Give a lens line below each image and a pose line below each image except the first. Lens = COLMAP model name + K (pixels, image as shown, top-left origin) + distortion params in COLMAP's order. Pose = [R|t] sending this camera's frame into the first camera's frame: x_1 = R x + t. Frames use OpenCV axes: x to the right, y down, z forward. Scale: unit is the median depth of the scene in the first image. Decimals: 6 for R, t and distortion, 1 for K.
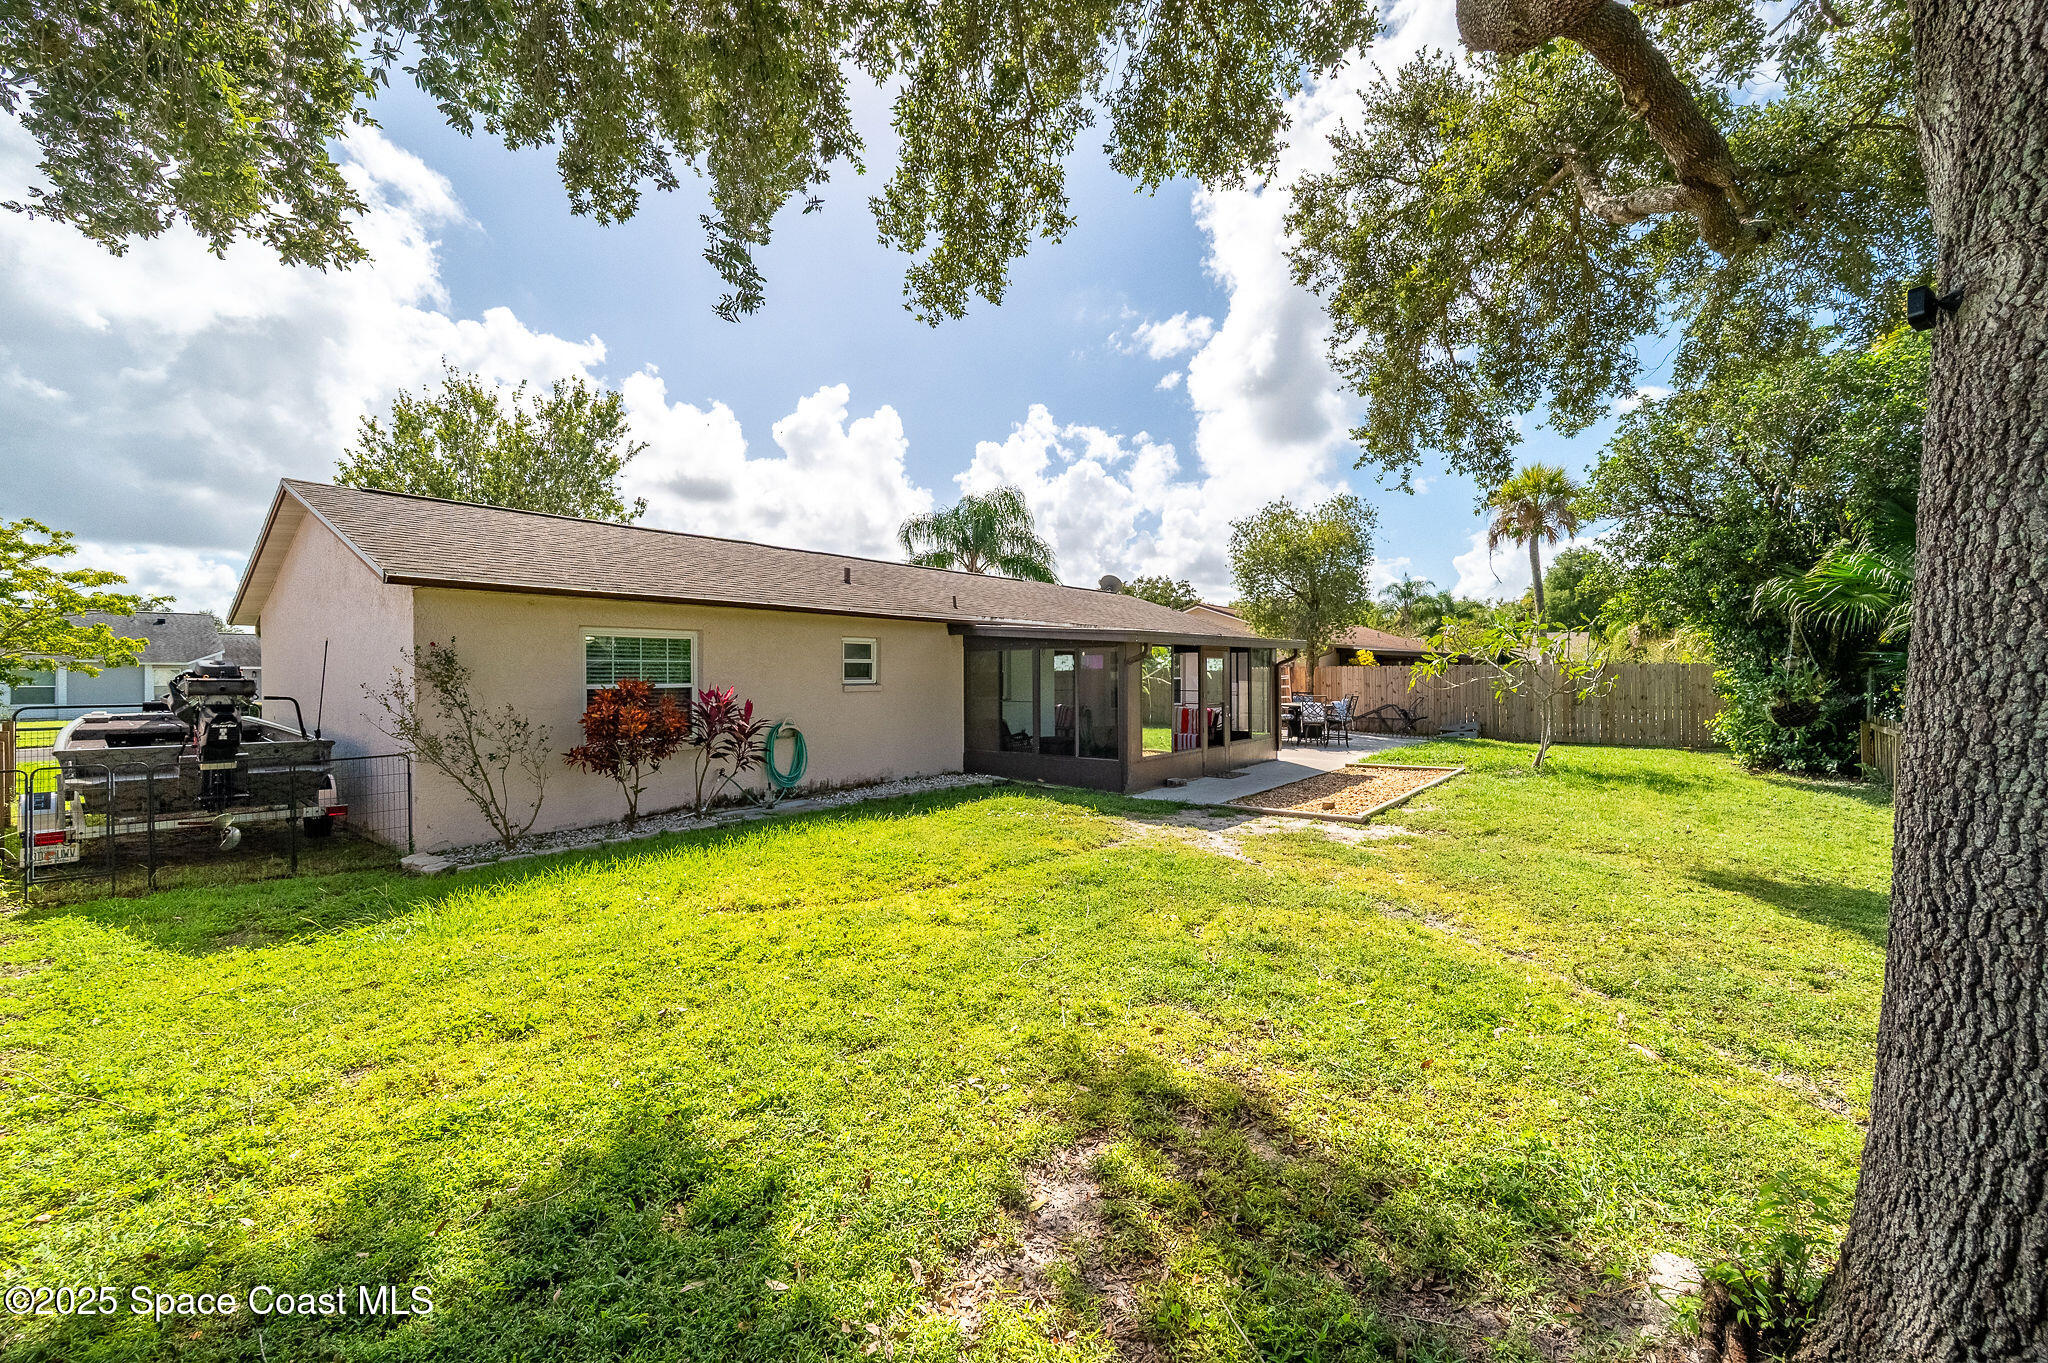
lens RADIAL K [[840.3, 0, 1024.0], [0, 840.3, 681.5], [0, 0, 1]] dist [-0.000142, -0.000039]
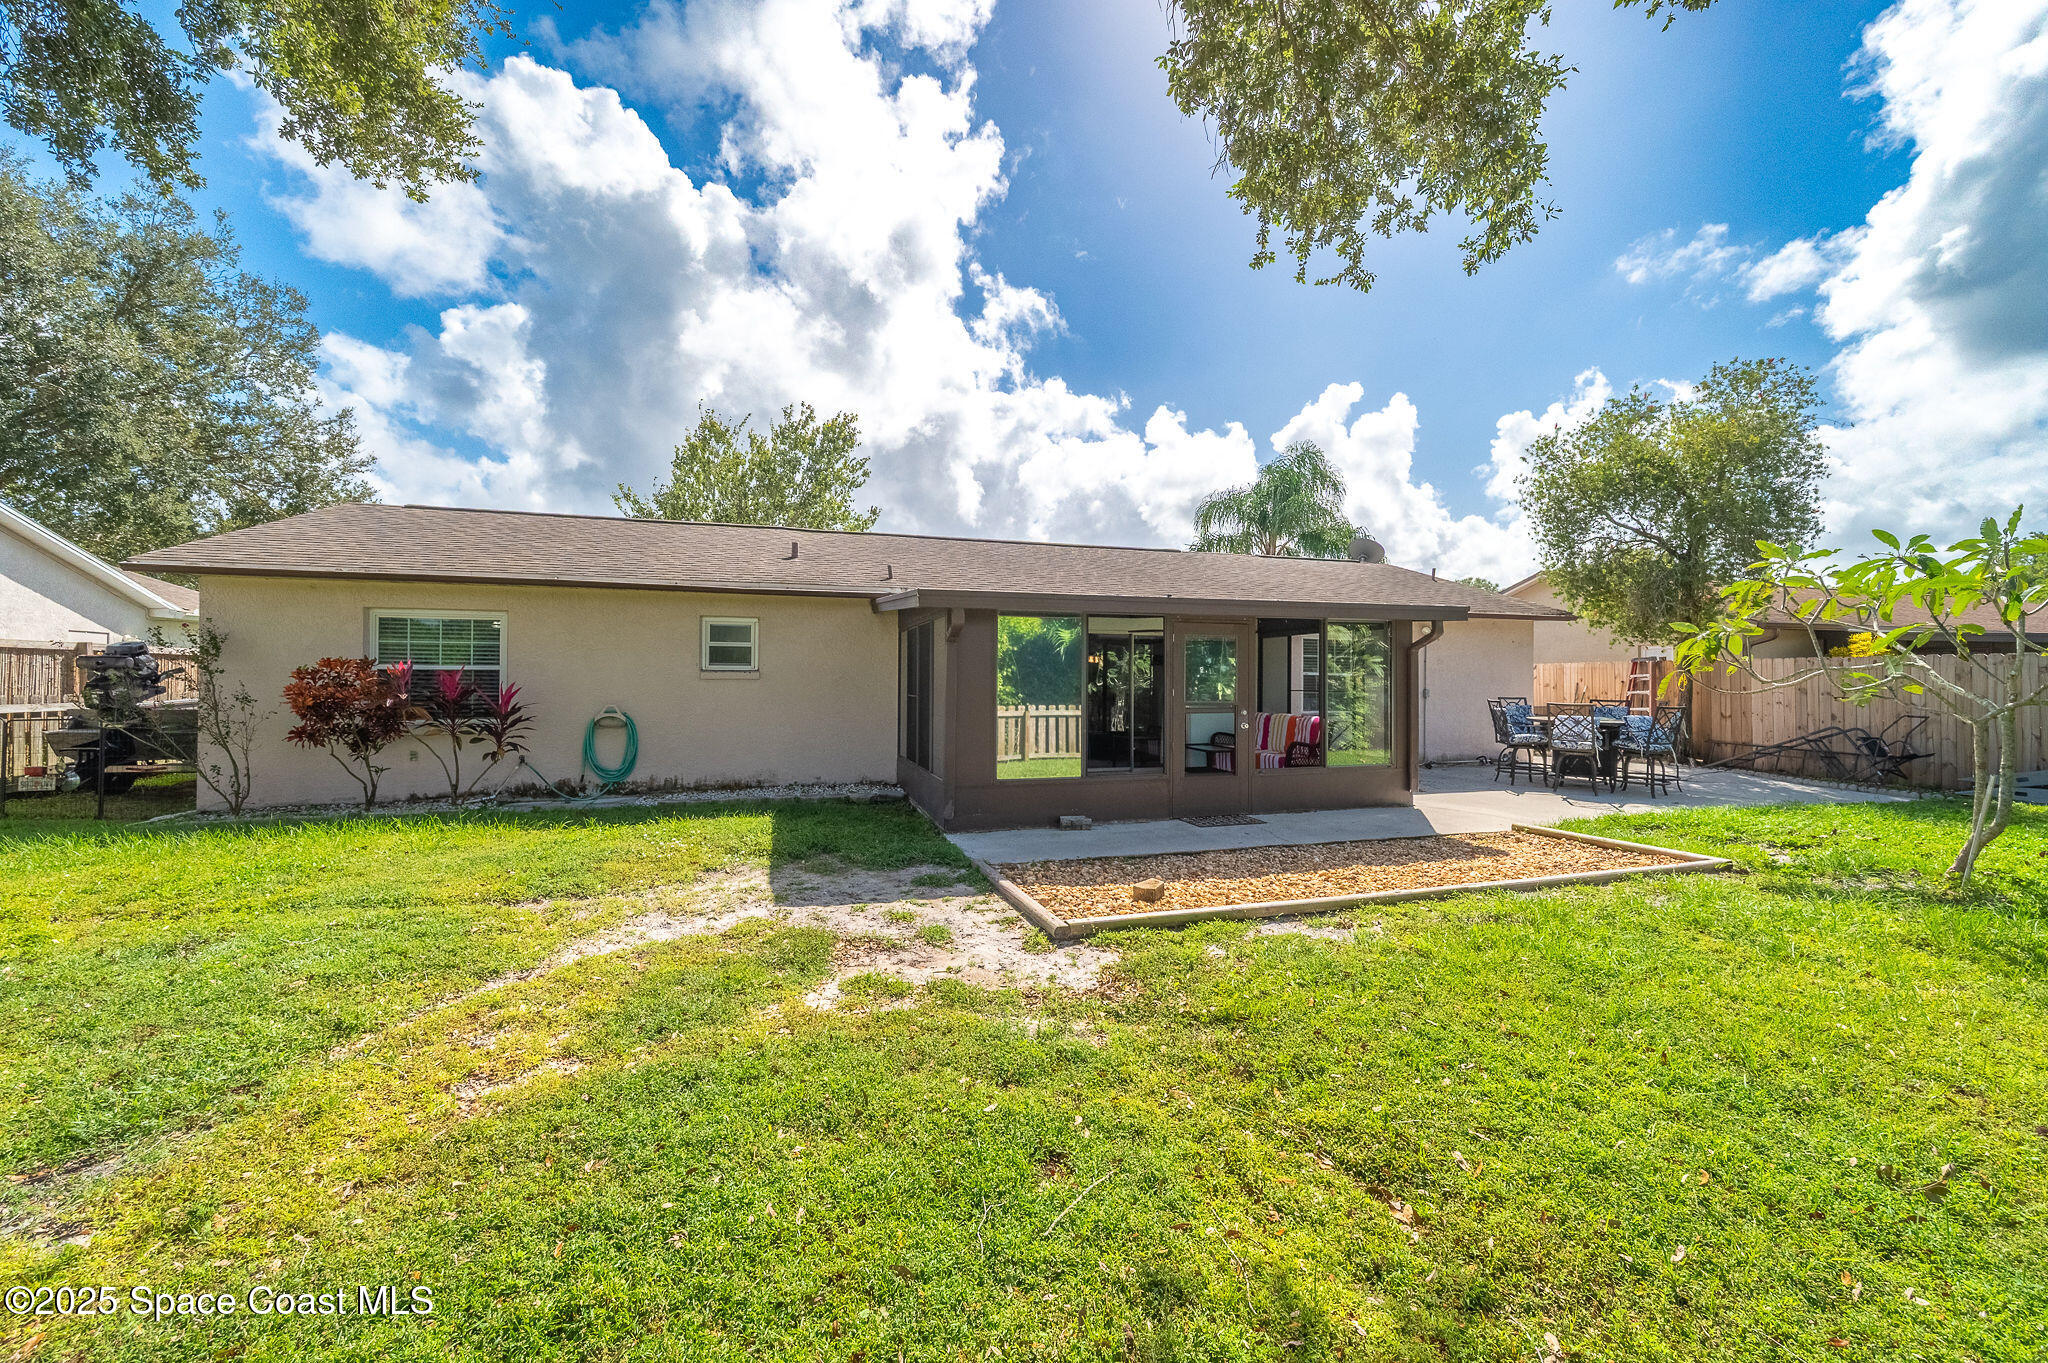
lens RADIAL K [[811.2, 0, 1027.5], [0, 811.2, 672.0], [0, 0, 1]] dist [0.002354, -0.000074]
pose [[0.830880, 0.002182, -0.556448, 0.527102], [-0.010267, 0.999882, -0.011411, 0.010856], [0.556357, 0.015194, 0.830804, 0.467577]]
